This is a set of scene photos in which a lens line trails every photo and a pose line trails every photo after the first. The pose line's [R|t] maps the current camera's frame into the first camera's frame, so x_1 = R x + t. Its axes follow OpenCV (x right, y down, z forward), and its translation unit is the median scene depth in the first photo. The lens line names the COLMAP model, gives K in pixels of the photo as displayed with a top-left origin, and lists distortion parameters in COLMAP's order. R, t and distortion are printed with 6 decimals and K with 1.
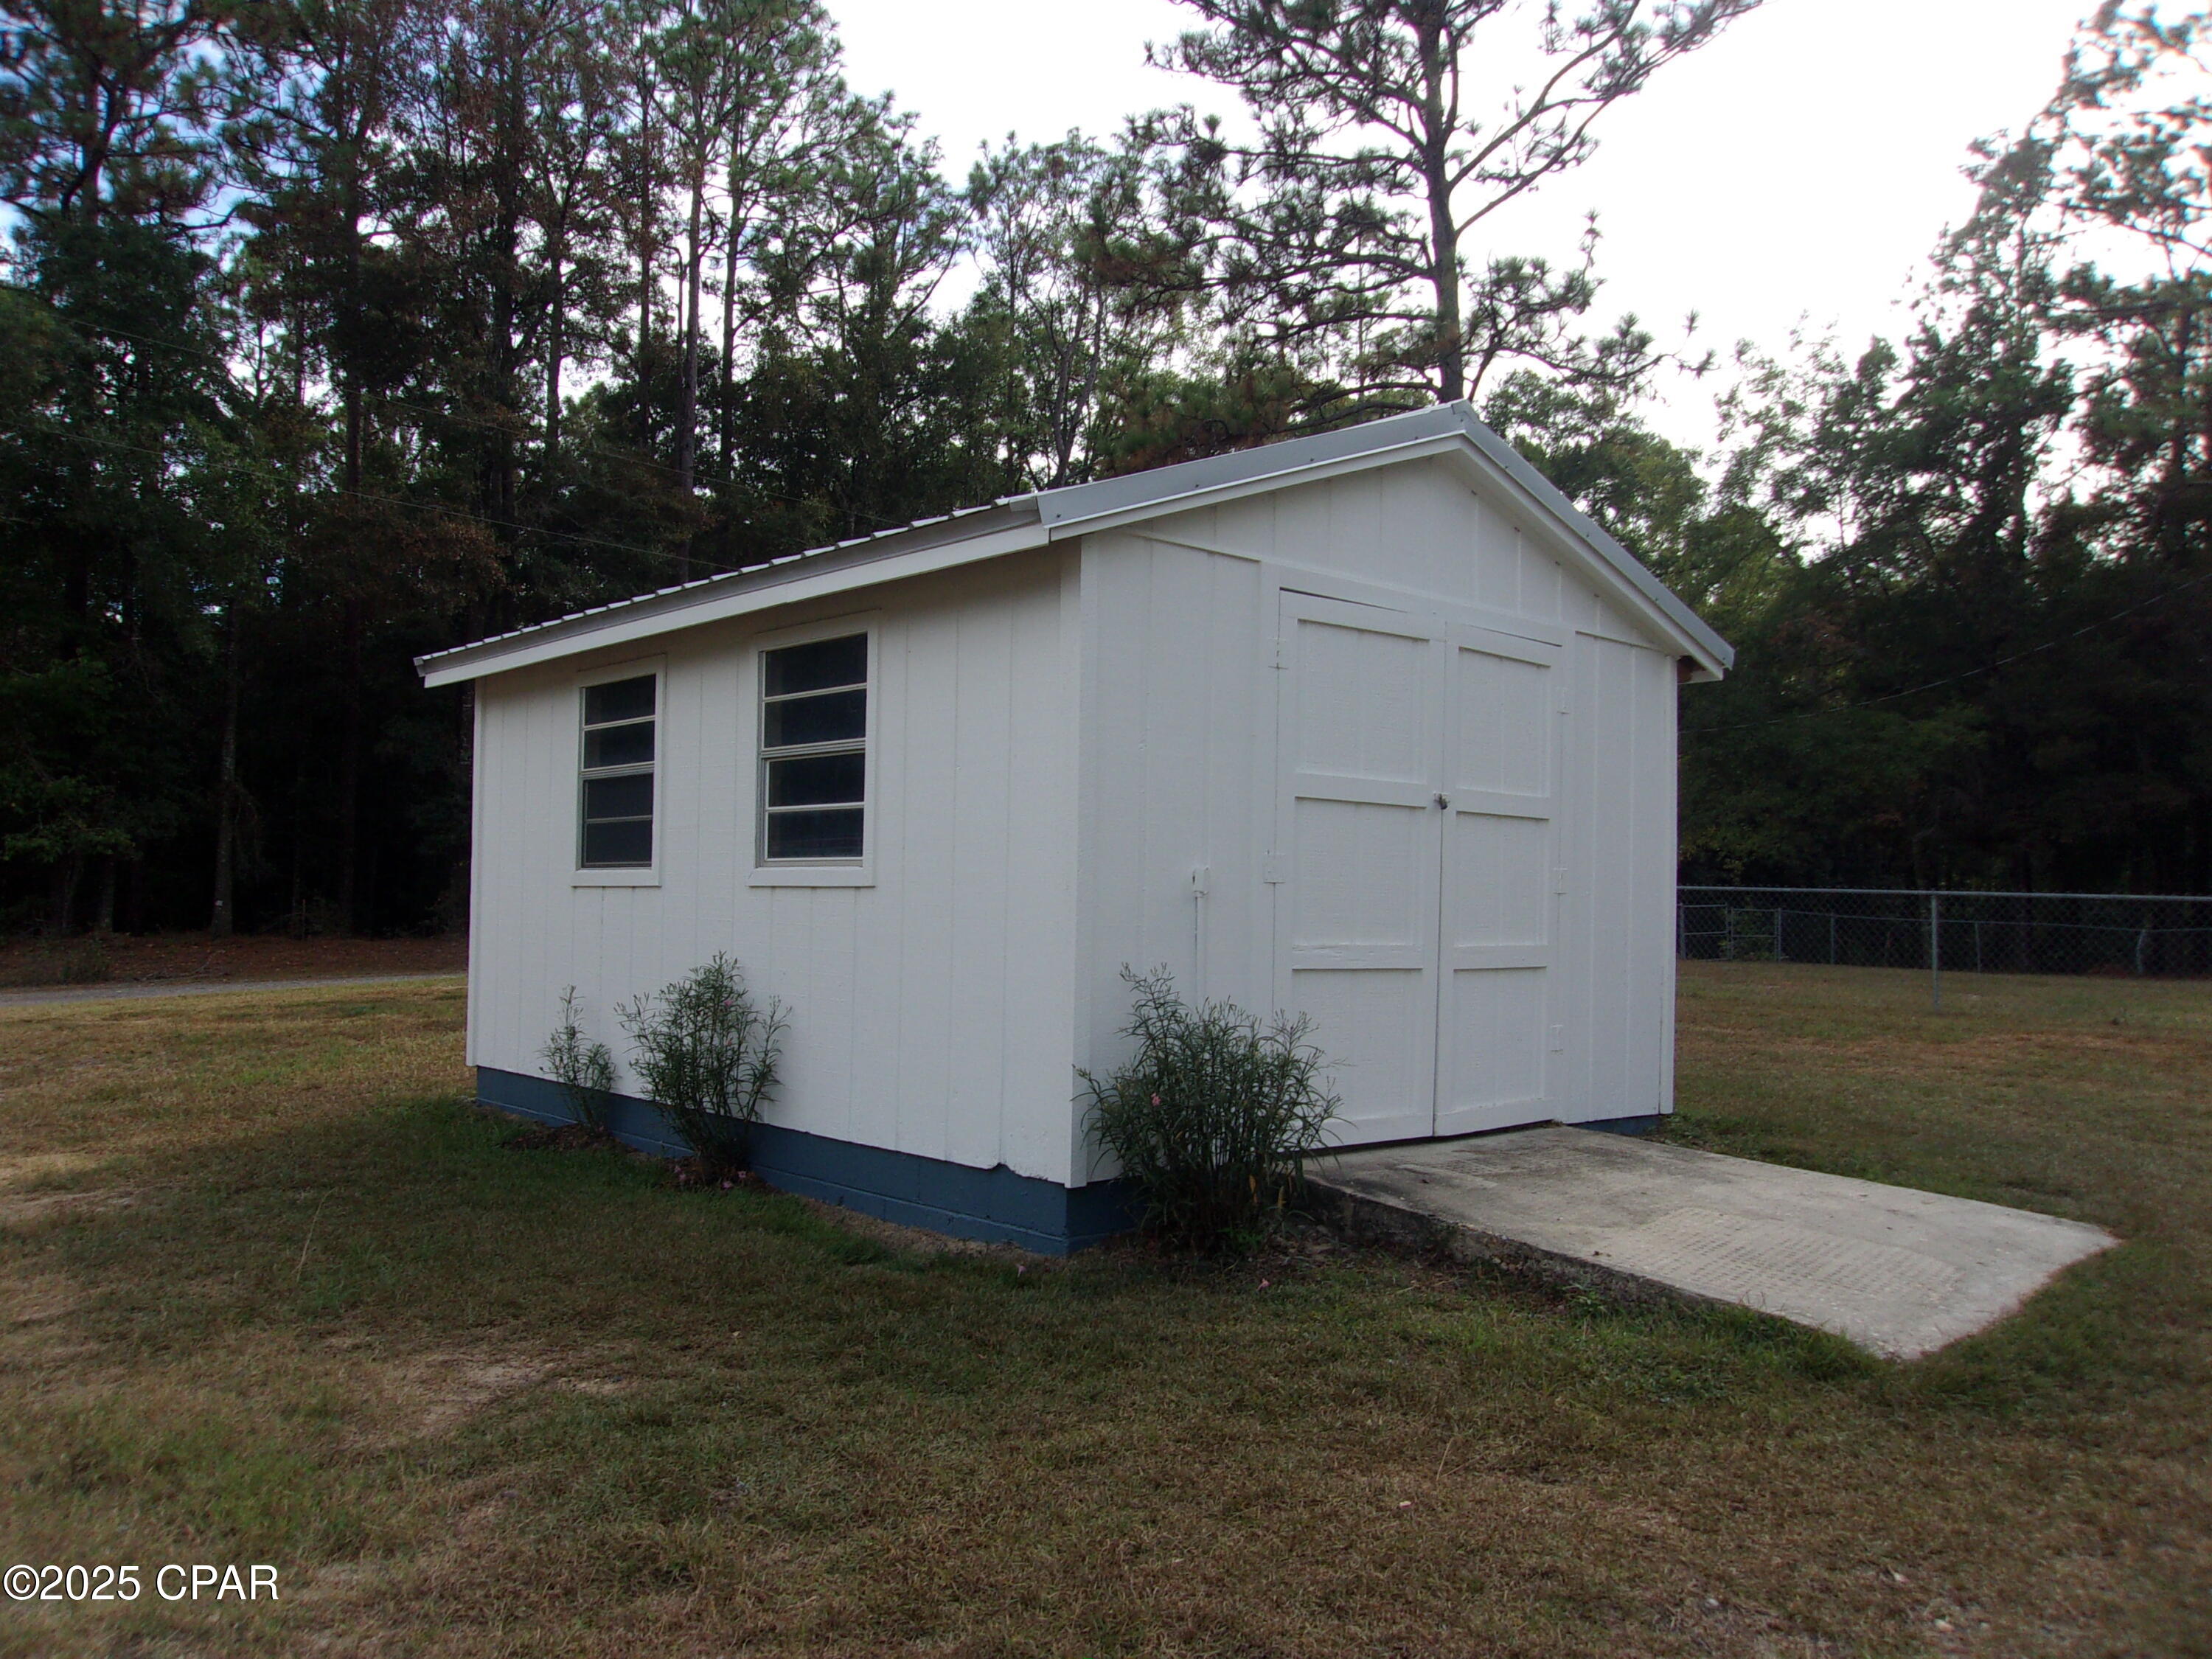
lens RADIAL K [[1741.8, 0, 1105.2], [0, 1741.8, 813.7], [0, 0, 1]] dist [-0.000763, 0.000913]
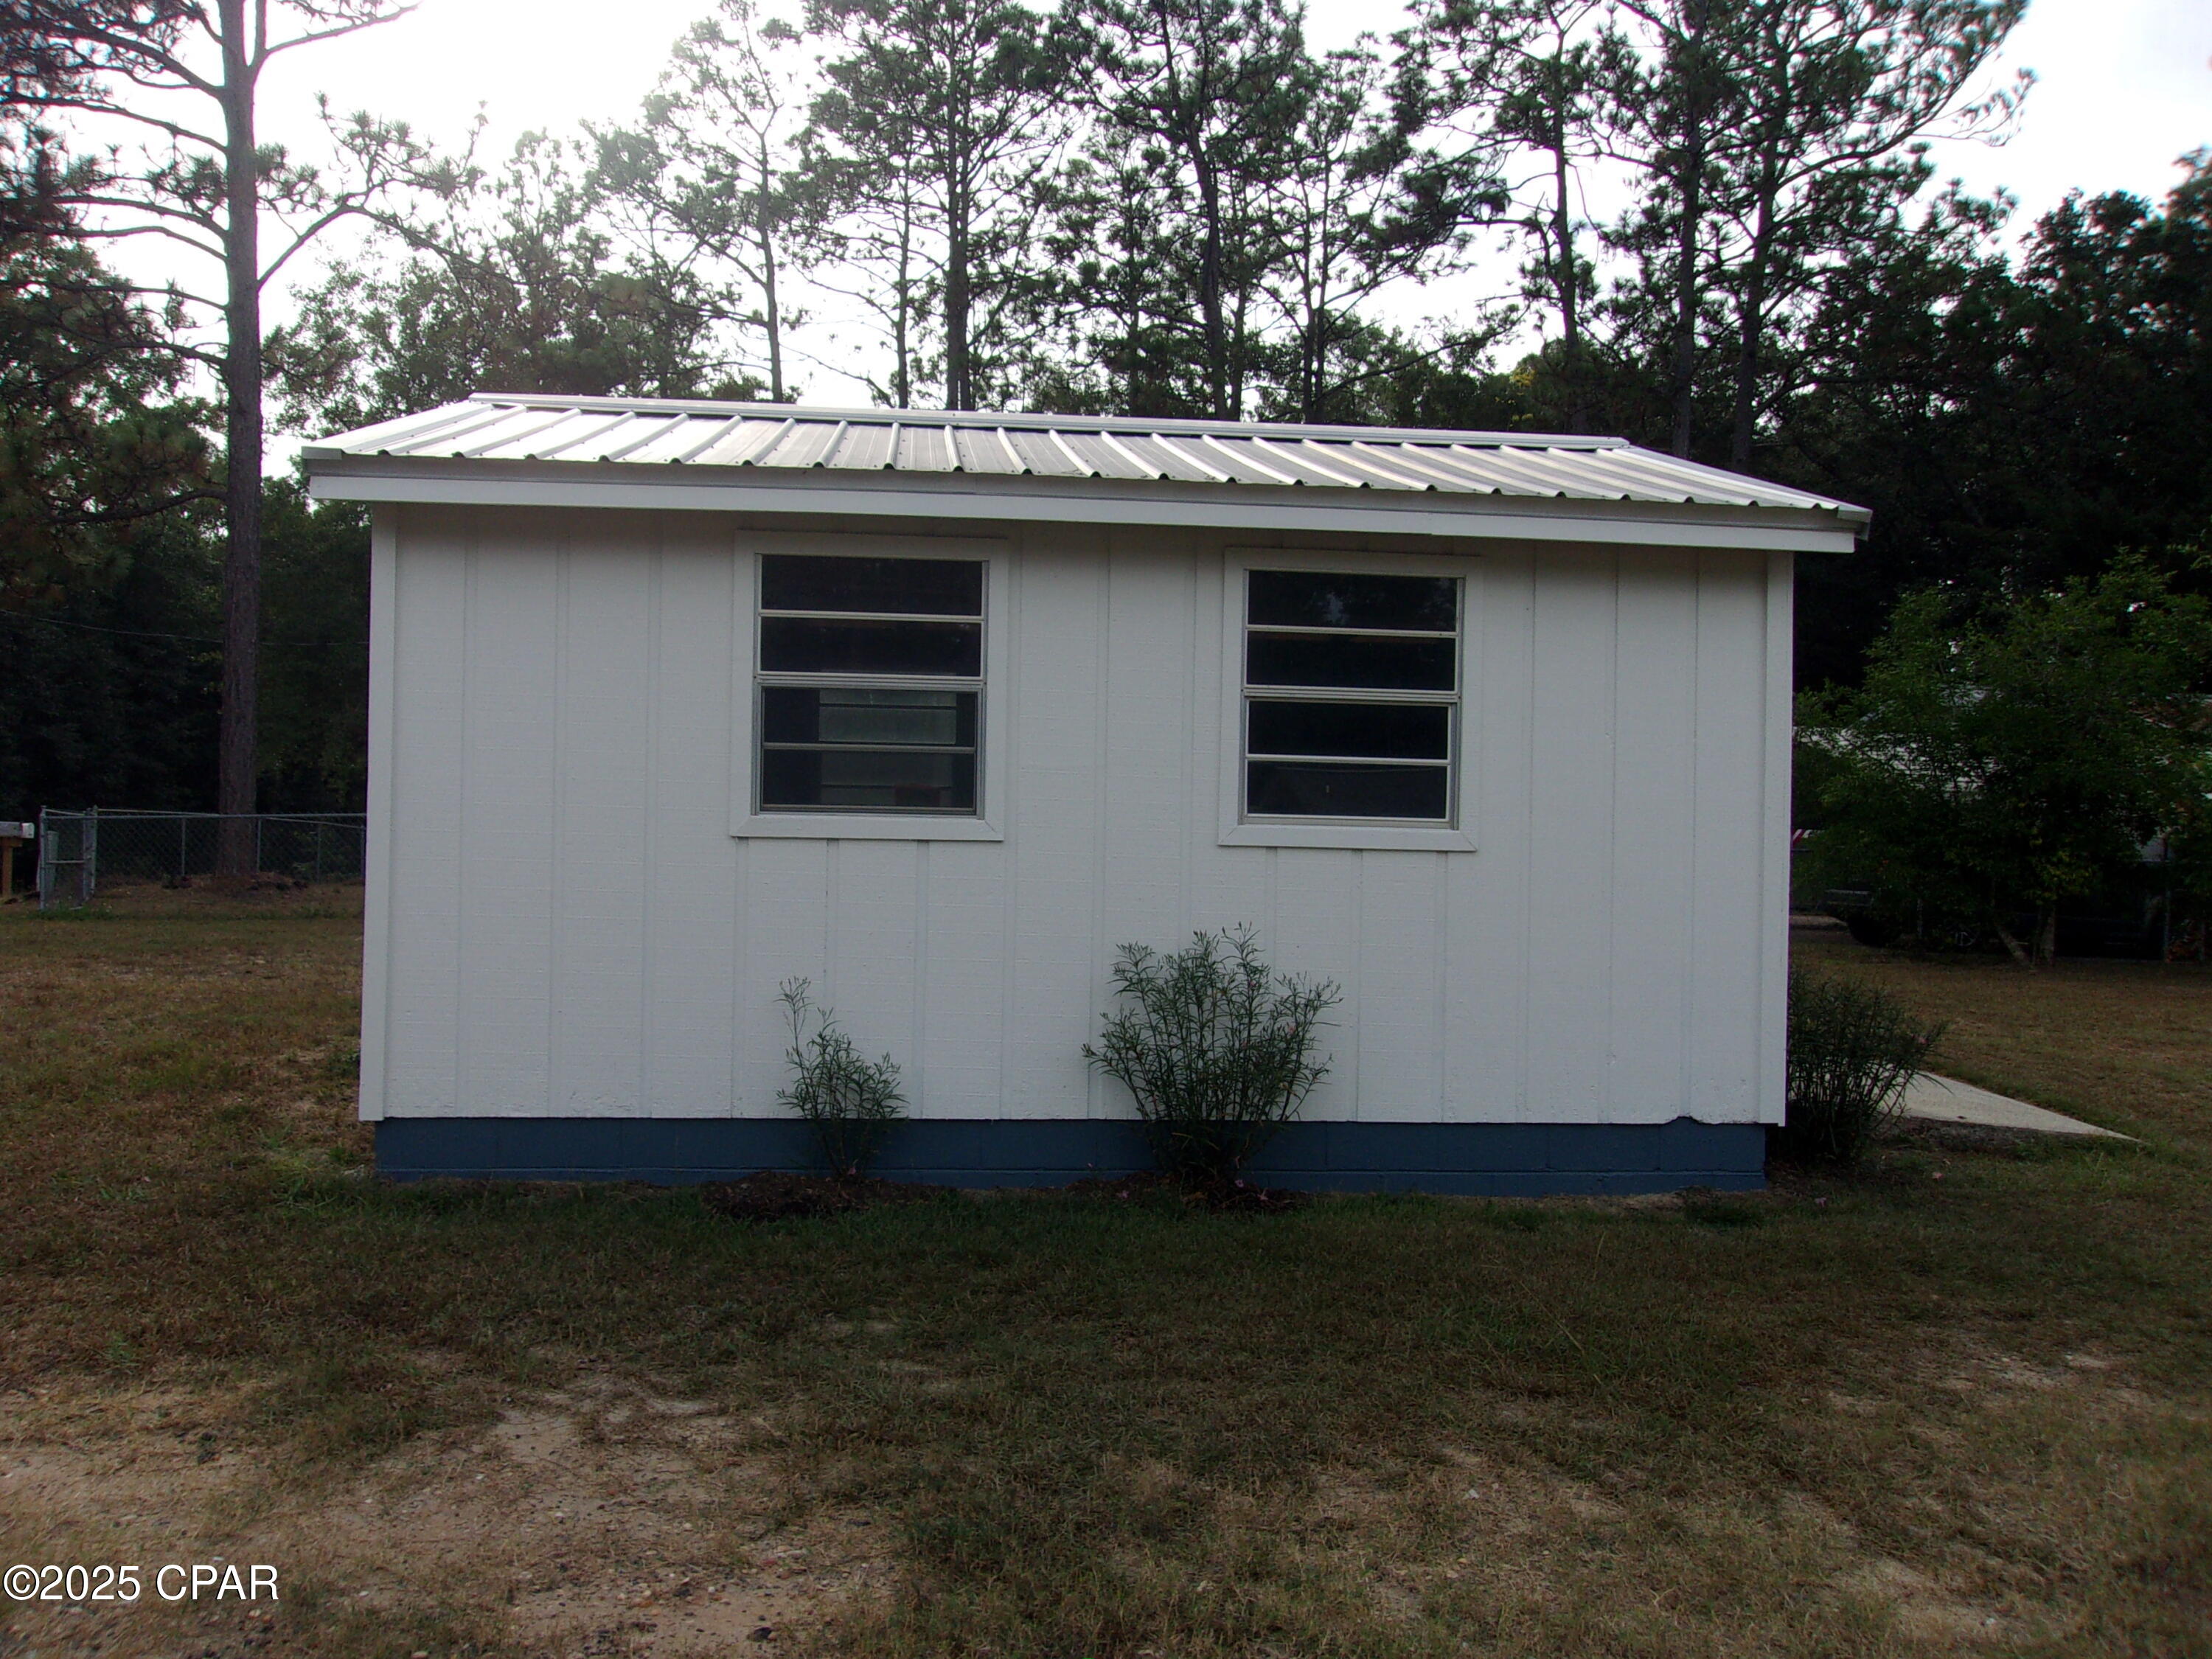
lens RADIAL K [[1741.8, 0, 1105.2], [0, 1741.8, 813.7], [0, 0, 1]] dist [-0.000763, 0.000913]
pose [[0.593392, 0.018024, 0.804712, -0.929762], [-0.052343, 0.998497, 0.016233, 0.014988], [-0.803210, -0.051754, 0.593444, 0.558250]]
